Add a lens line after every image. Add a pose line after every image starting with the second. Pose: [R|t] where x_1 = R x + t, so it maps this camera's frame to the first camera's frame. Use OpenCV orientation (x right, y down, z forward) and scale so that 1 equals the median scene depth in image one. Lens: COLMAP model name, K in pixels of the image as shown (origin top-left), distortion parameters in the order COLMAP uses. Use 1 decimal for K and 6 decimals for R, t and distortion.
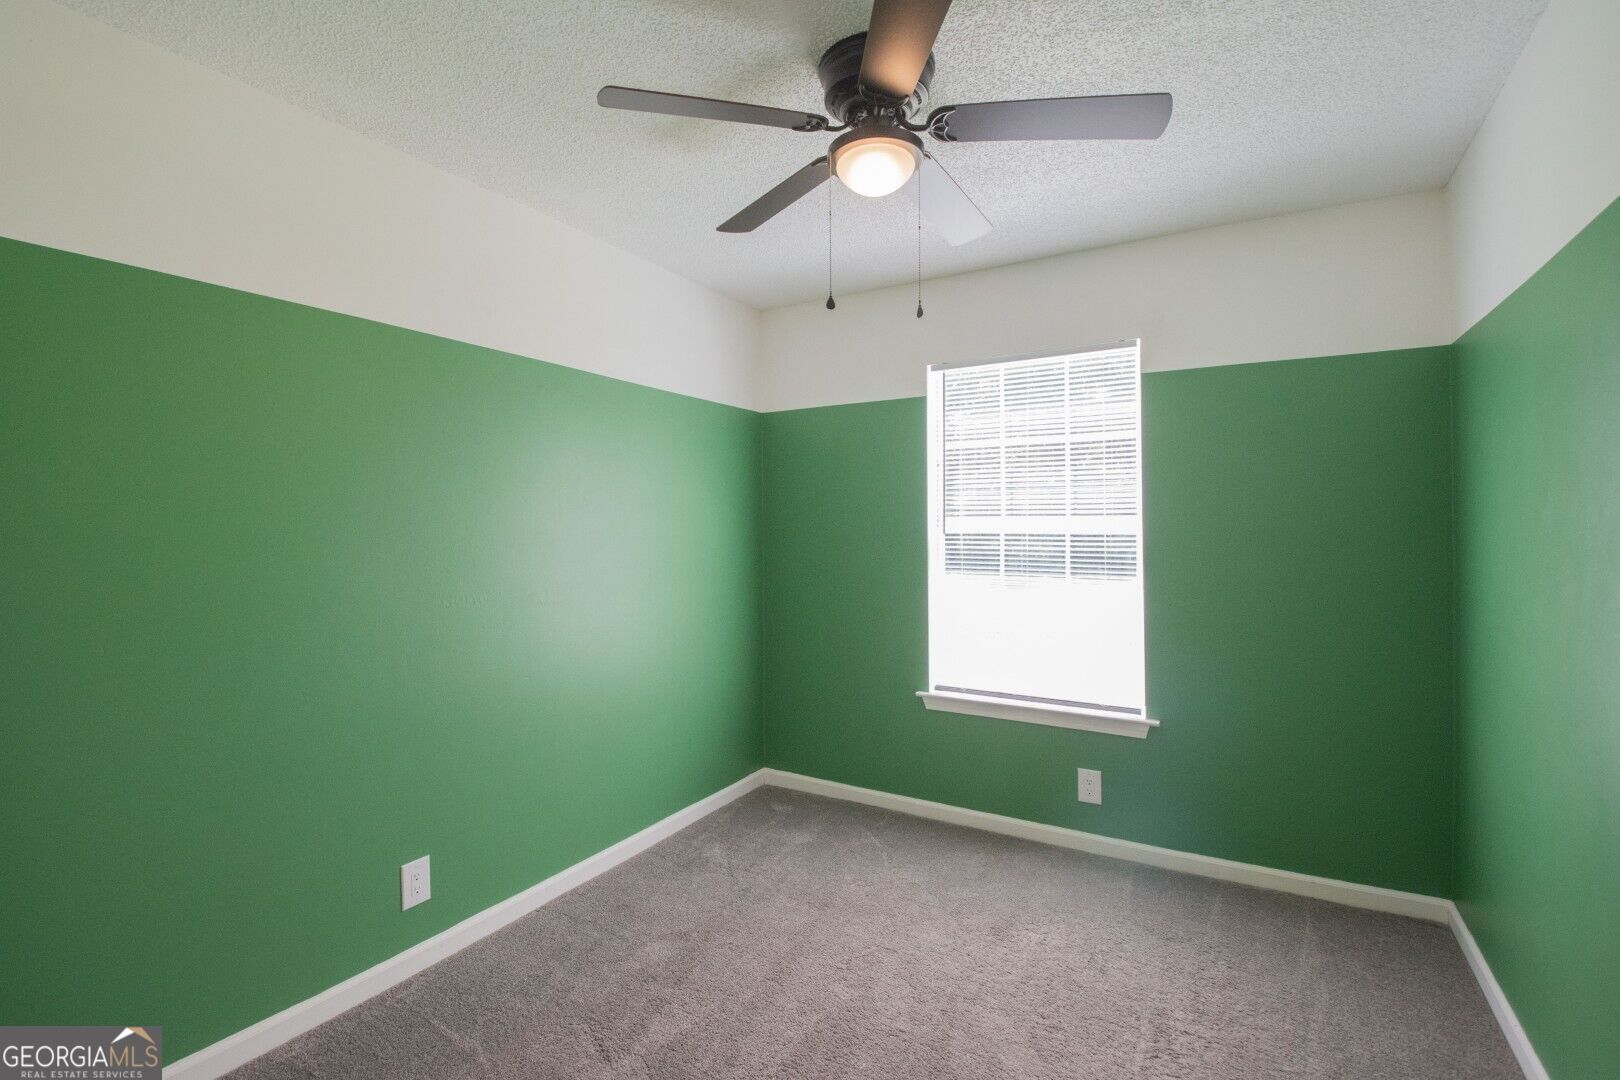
lens RADIAL K [[741.6, 0, 800.4], [0, 741.6, 515.2], [0, 0, 1]] dist [0.064254, -0.082804]
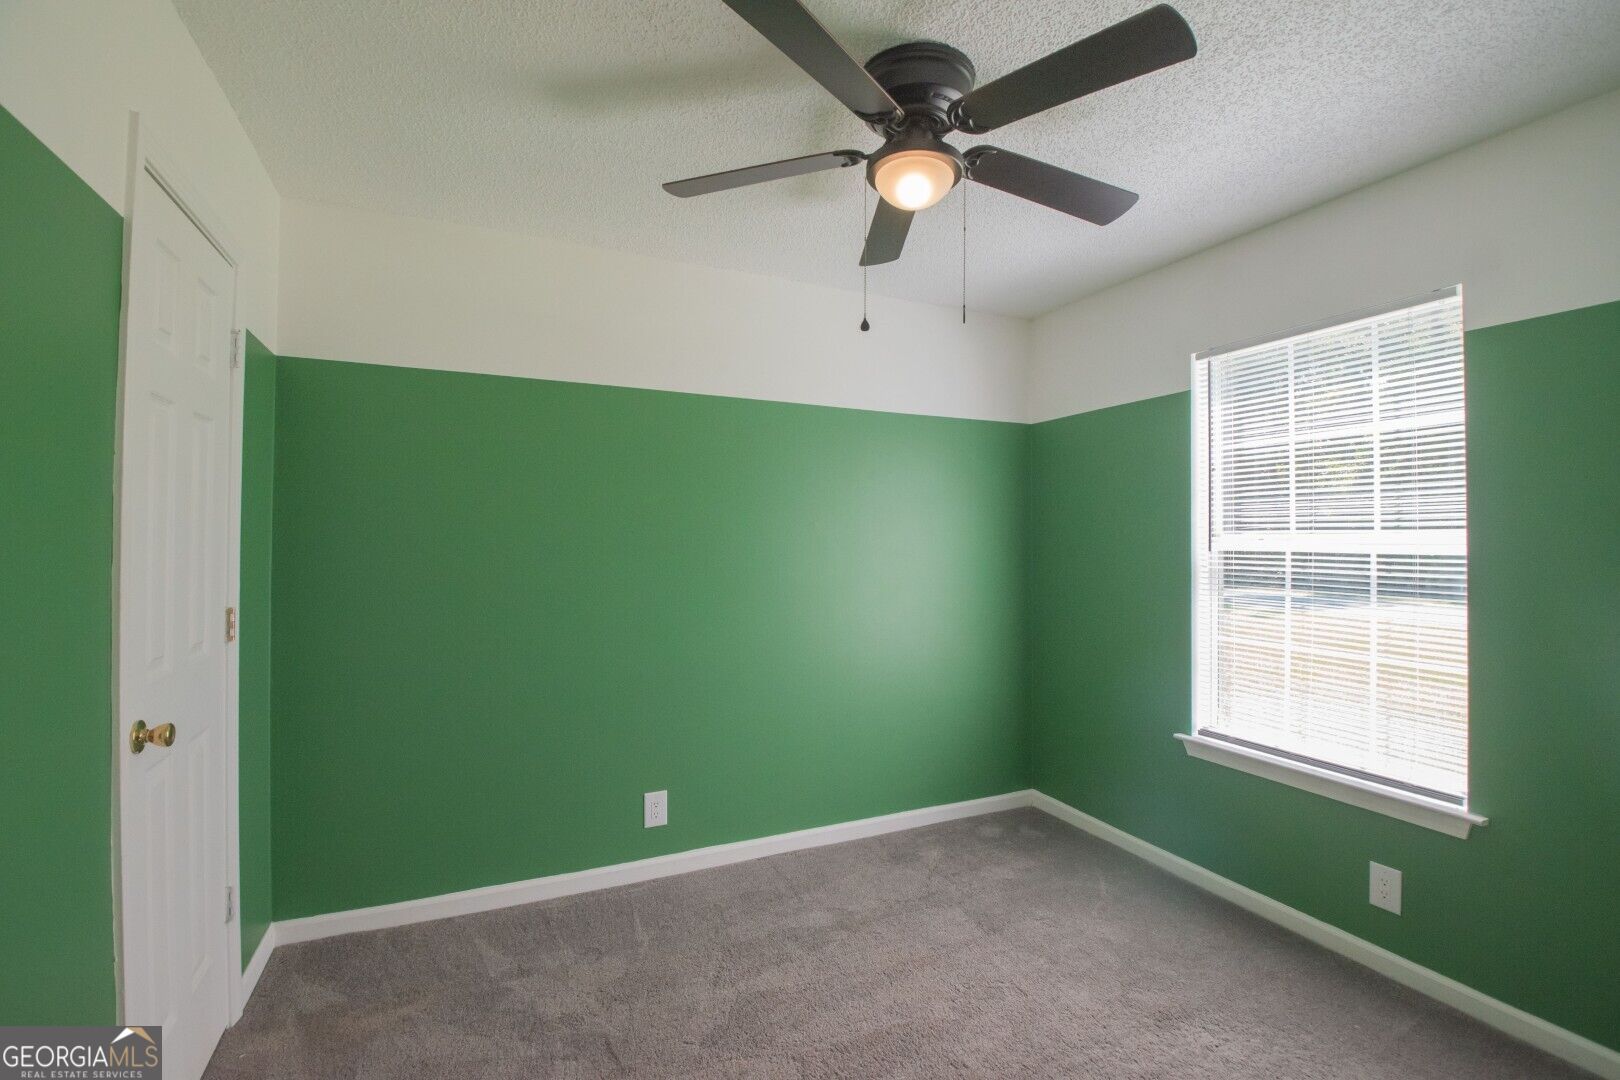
lens RADIAL K [[720.6, 0, 819.6], [0, 720.6, 524.3], [0, 0, 1]] dist [0.009838, -0.021823]
pose [[0.826617, -0.004643, -0.562746, 0.326538], [0.001207, 0.999978, -0.006476, -0.000729], [0.562764, 0.004674, 0.826604, 0.084679]]
